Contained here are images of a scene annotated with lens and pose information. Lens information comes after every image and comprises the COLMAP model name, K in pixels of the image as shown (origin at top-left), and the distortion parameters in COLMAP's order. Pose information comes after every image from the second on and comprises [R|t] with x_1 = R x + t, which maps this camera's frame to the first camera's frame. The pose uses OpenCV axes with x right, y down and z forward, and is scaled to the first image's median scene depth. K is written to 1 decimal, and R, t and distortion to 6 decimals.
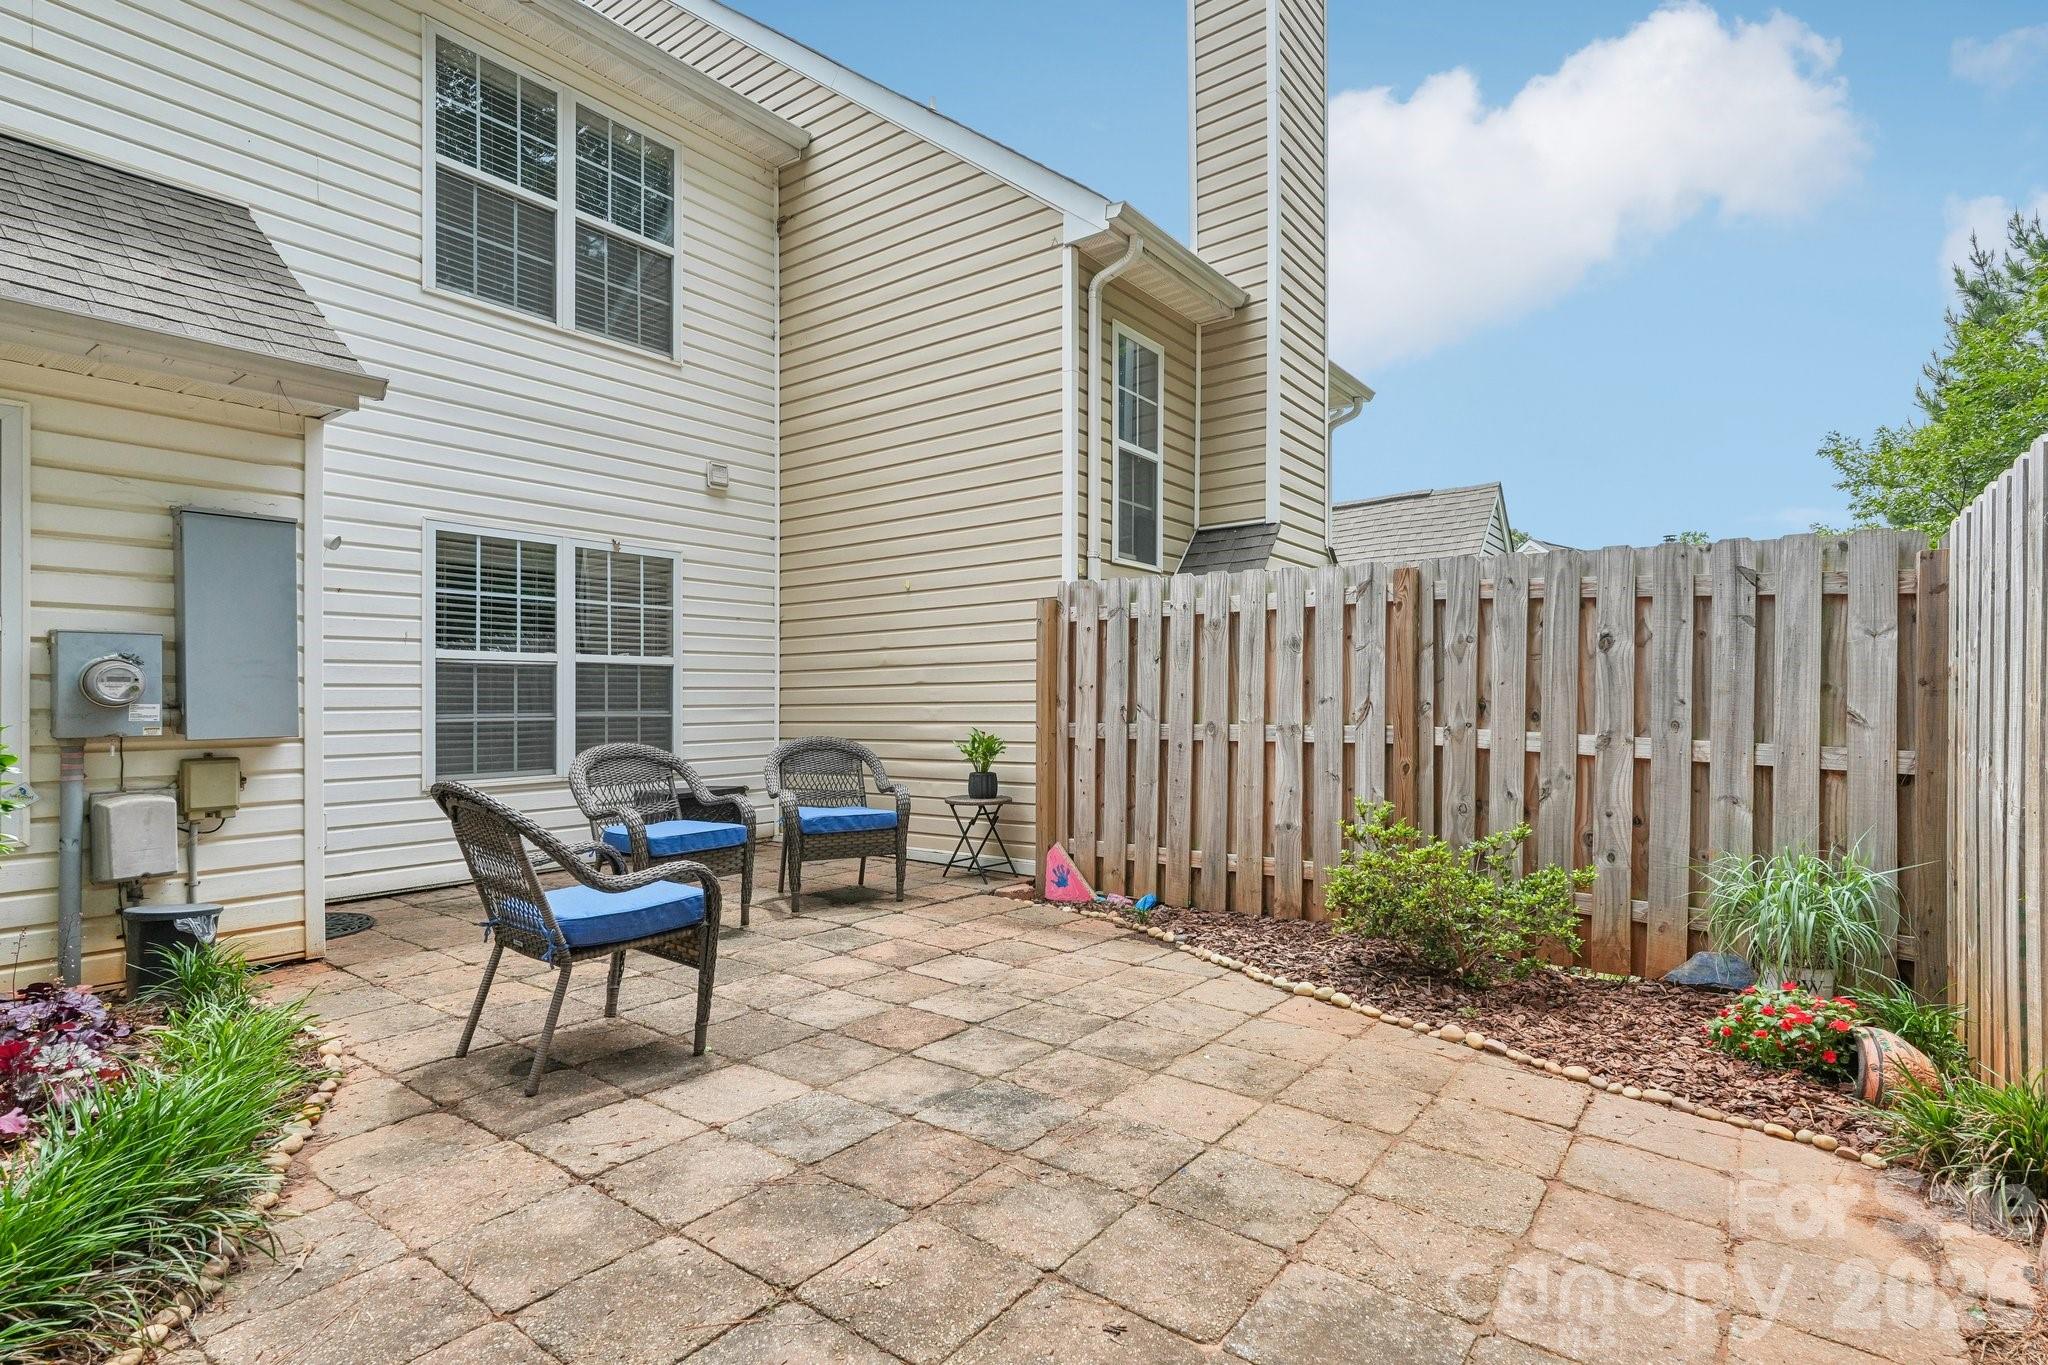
lens RADIAL K [[1000.1, 0, 1024.0], [0, 1000.1, 682.5], [0, 0, 1]] dist [0.000457, 0.000149]
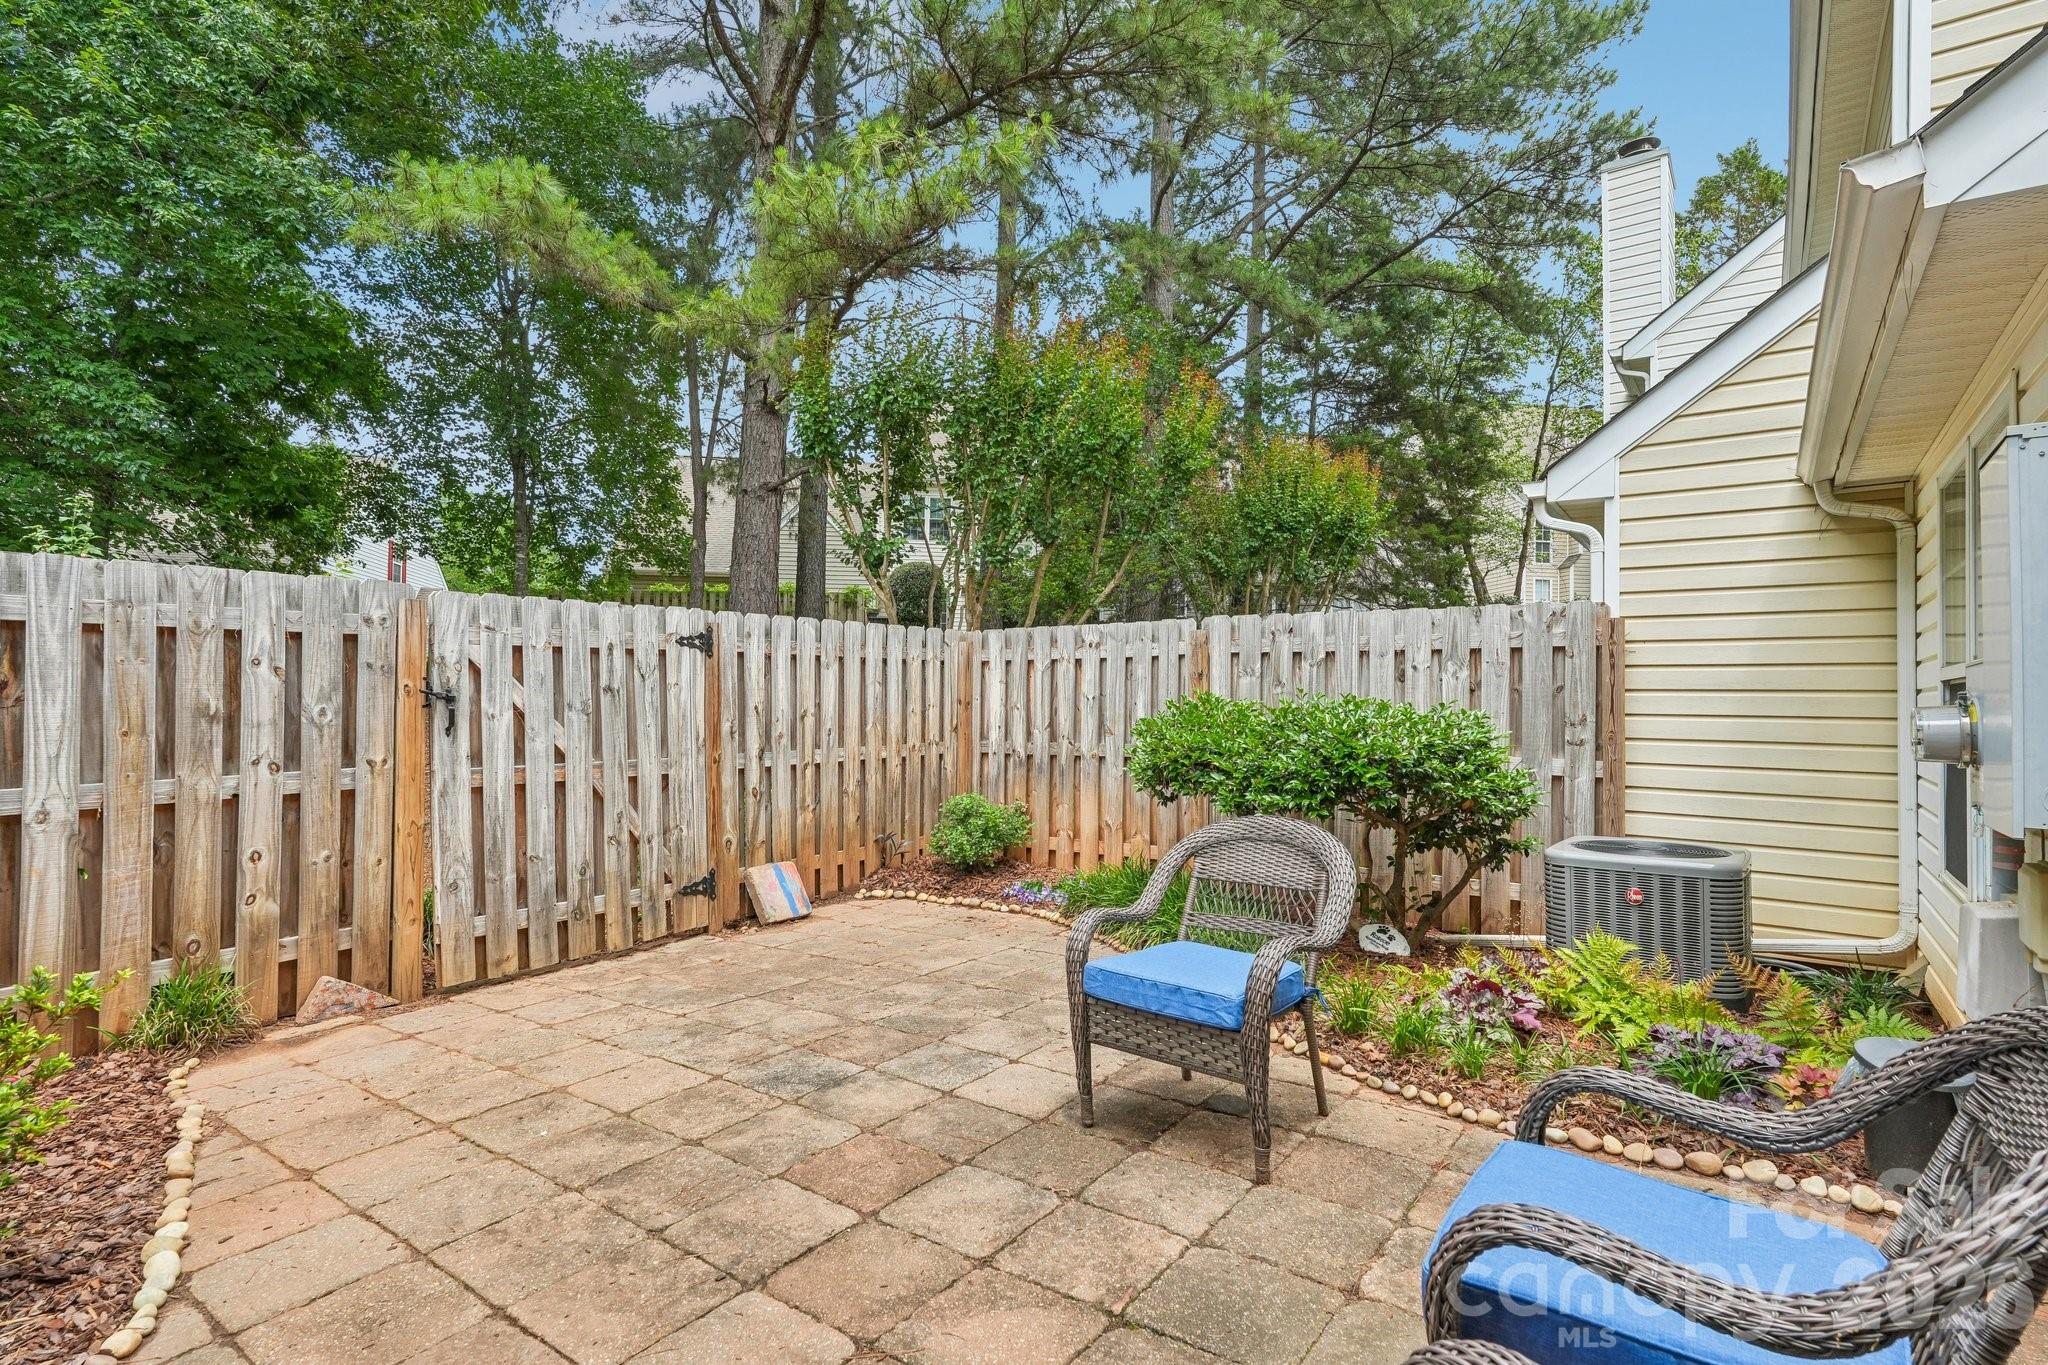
lens RADIAL K [[1006.5, 0, 1026.6], [0, 1006.5, 693.8], [0, 0, 1]] dist [-0.004989, 0.000666]
pose [[-0.999860, -0.003003, -0.016445, -0.134669], [-0.002518, 0.999562, -0.029477, -0.003077], [0.016526, -0.029431, -0.999430, 1.056496]]
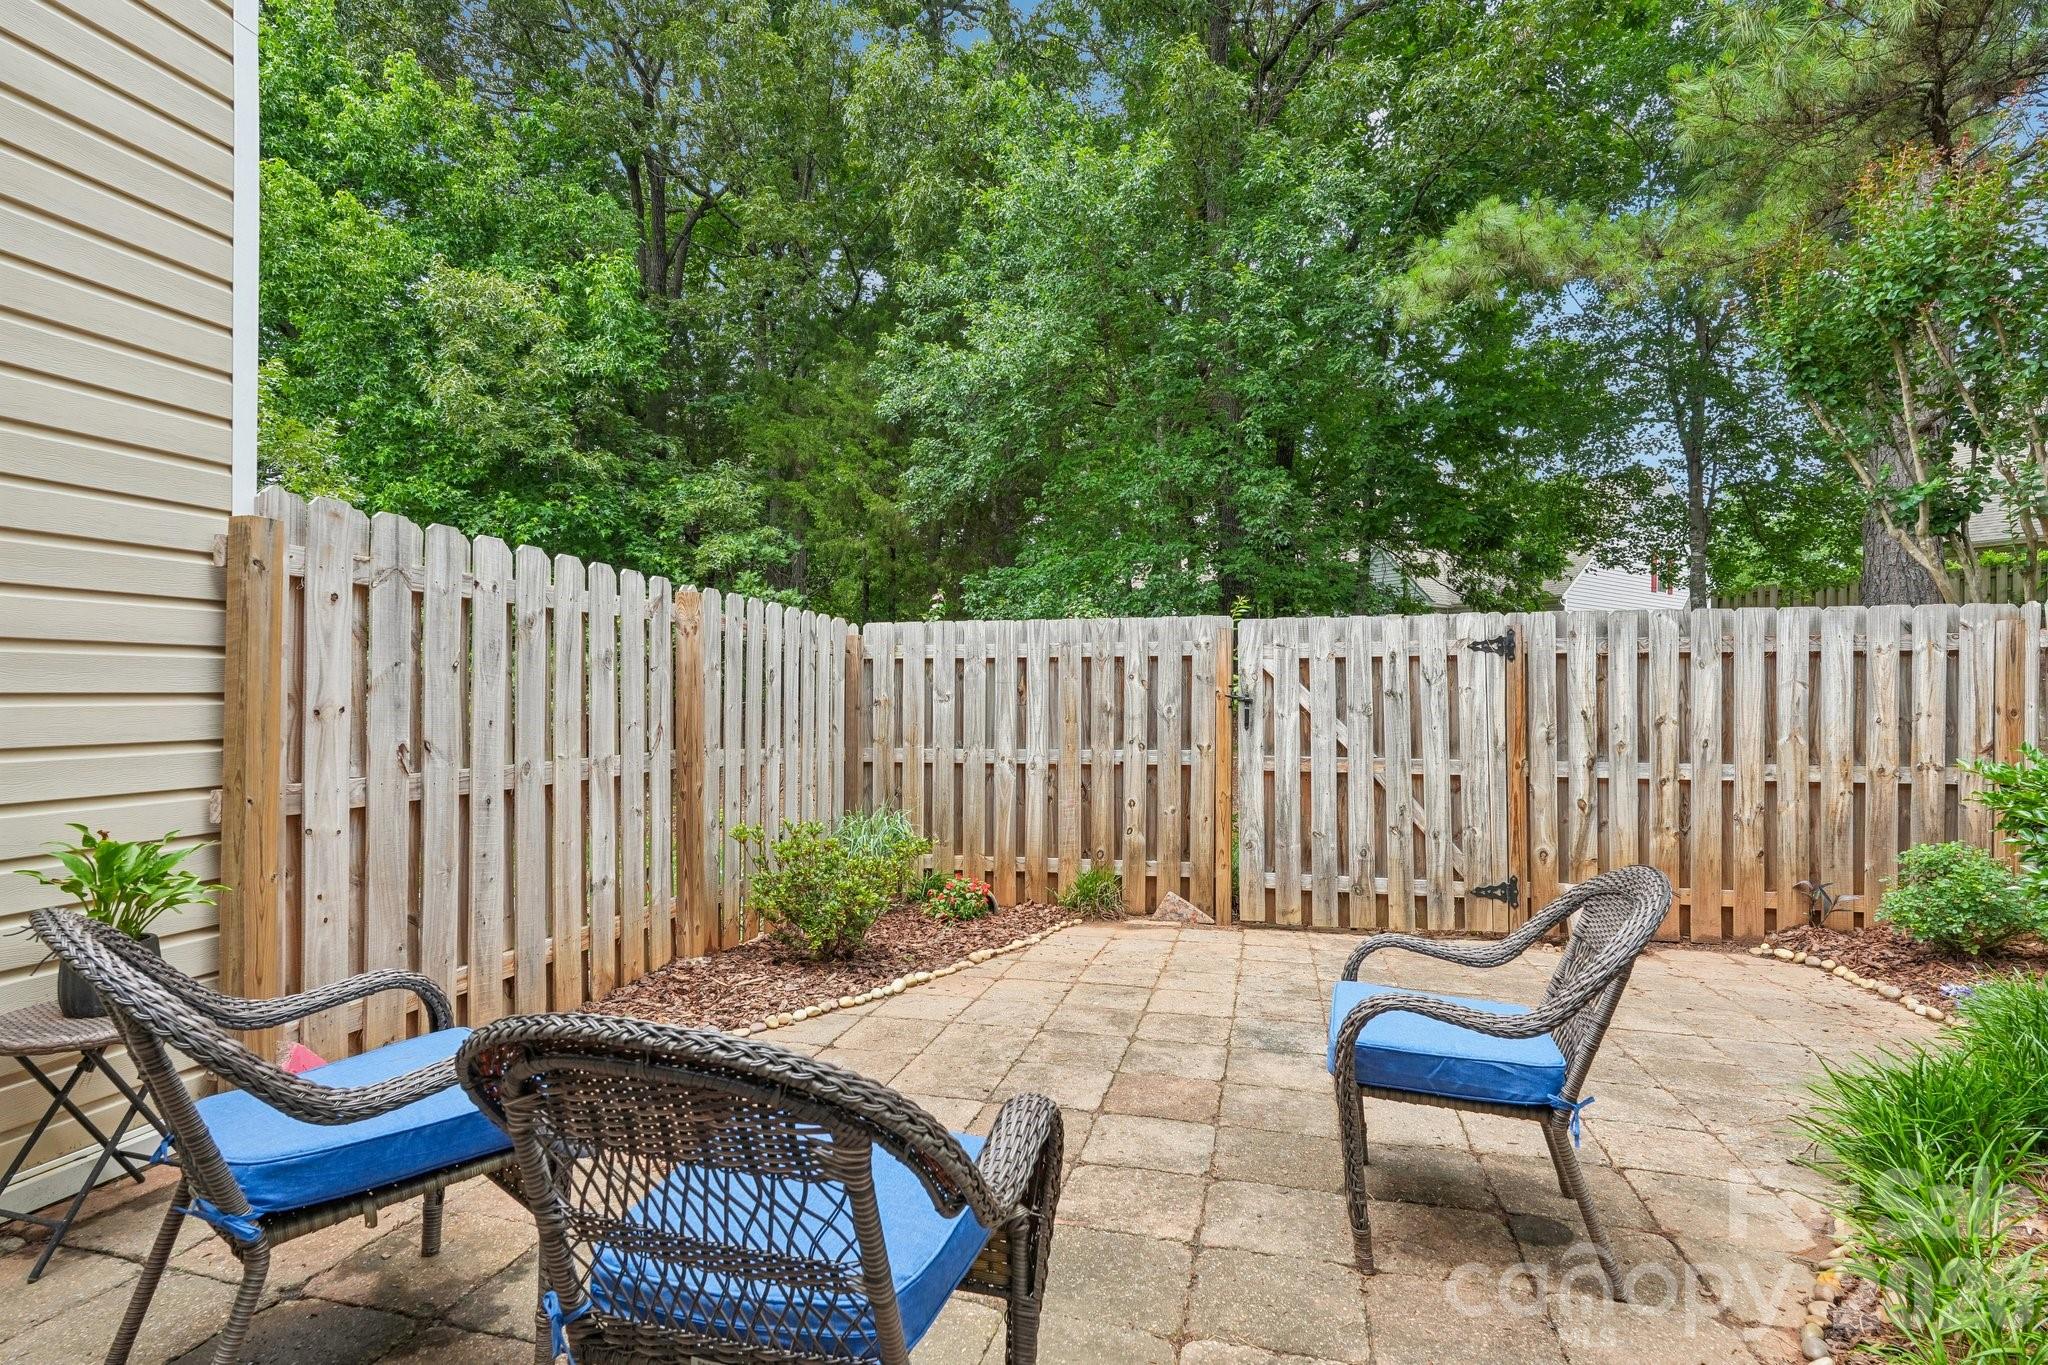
lens RADIAL K [[1006.5, 0, 1026.6], [0, 1006.5, 693.8], [0, 0, 1]] dist [-0.004989, 0.000666]
pose [[-0.387871, 0.001656, 0.921712, -0.547962], [-0.029743, 0.999455, -0.014312, -0.007279], [-0.921234, -0.032966, -0.387610, 0.875373]]
